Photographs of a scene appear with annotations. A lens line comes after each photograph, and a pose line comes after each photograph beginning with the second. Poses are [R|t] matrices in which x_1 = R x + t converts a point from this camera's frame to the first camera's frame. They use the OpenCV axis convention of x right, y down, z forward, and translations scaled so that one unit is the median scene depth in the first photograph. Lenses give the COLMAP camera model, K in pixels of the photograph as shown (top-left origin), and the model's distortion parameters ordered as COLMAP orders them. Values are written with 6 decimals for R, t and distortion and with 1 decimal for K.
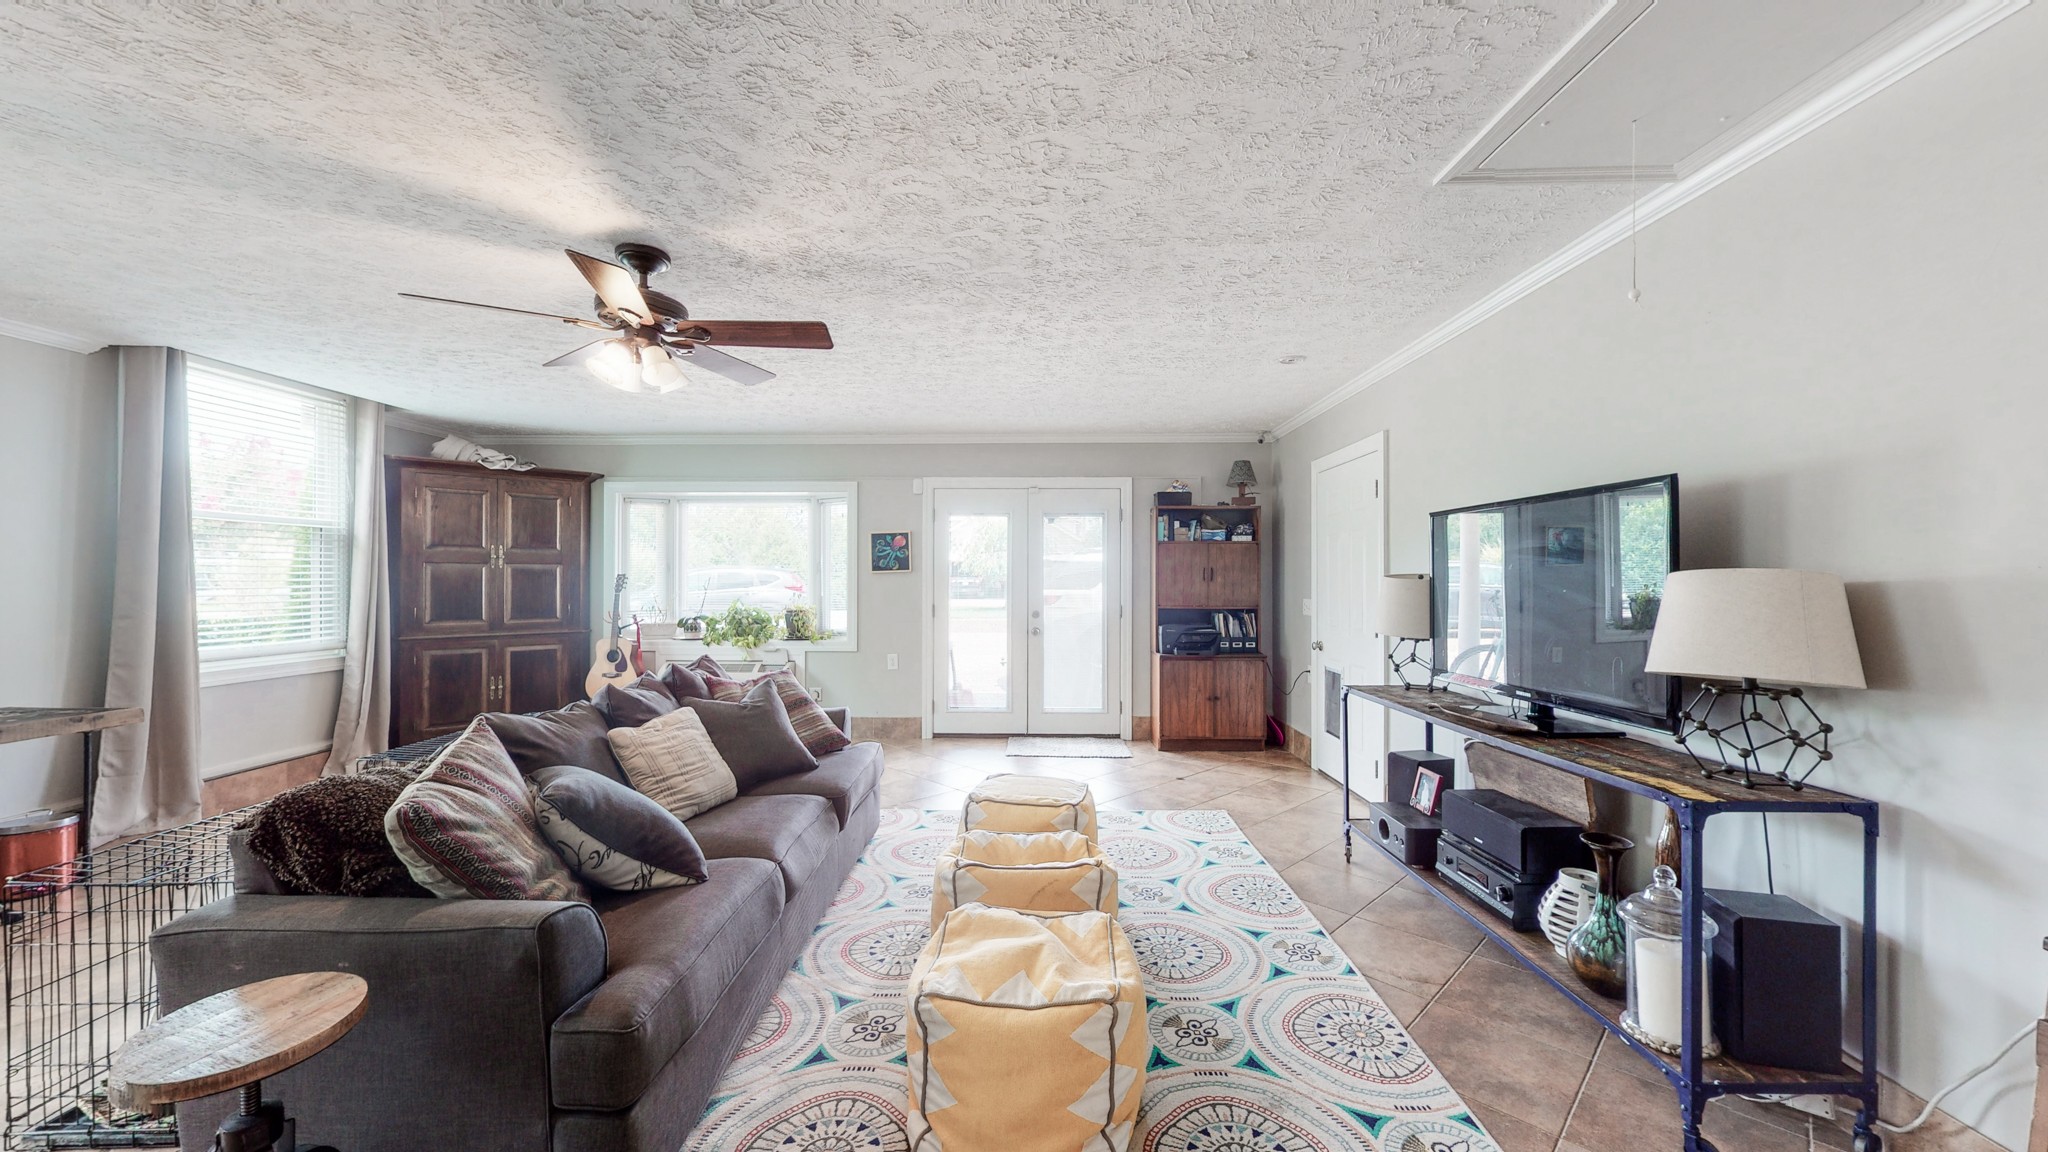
lens RADIAL K [[752.5, 0, 1021.3], [0, 752.5, 576.8], [0, 0, 1]] dist [0.004158, -0.000345]
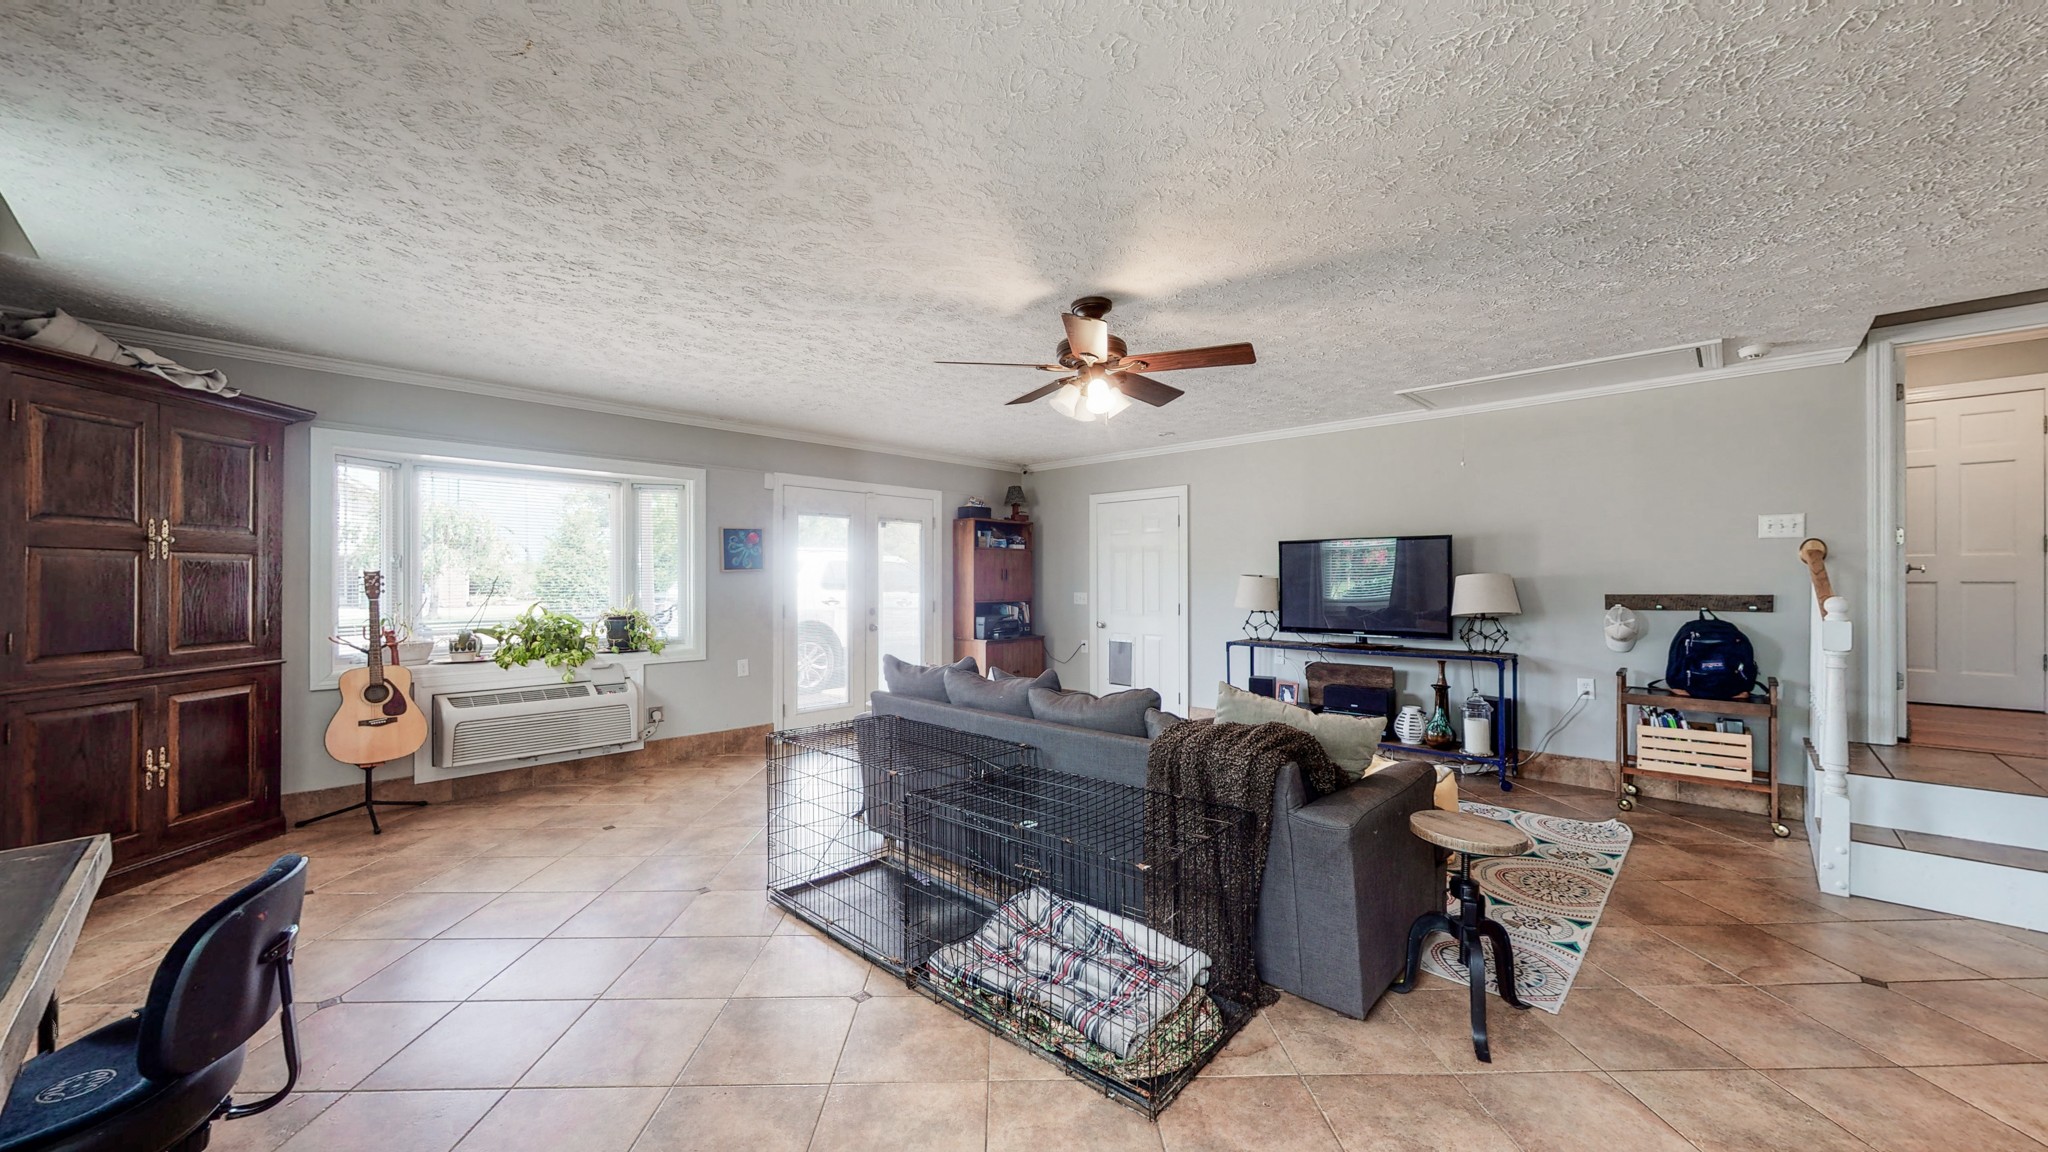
lens RADIAL K [[752.5, 0, 1026.2], [0, 752.5, 577.9], [0, 0, 1]] dist [0.004158, -0.000345]
pose [[0.676915, 0.000582, 0.736061, -0.644571], [-0.000735, 1.000000, -0.000115, 0.002181], [-0.736061, -0.000464, 0.676915, 0.118831]]
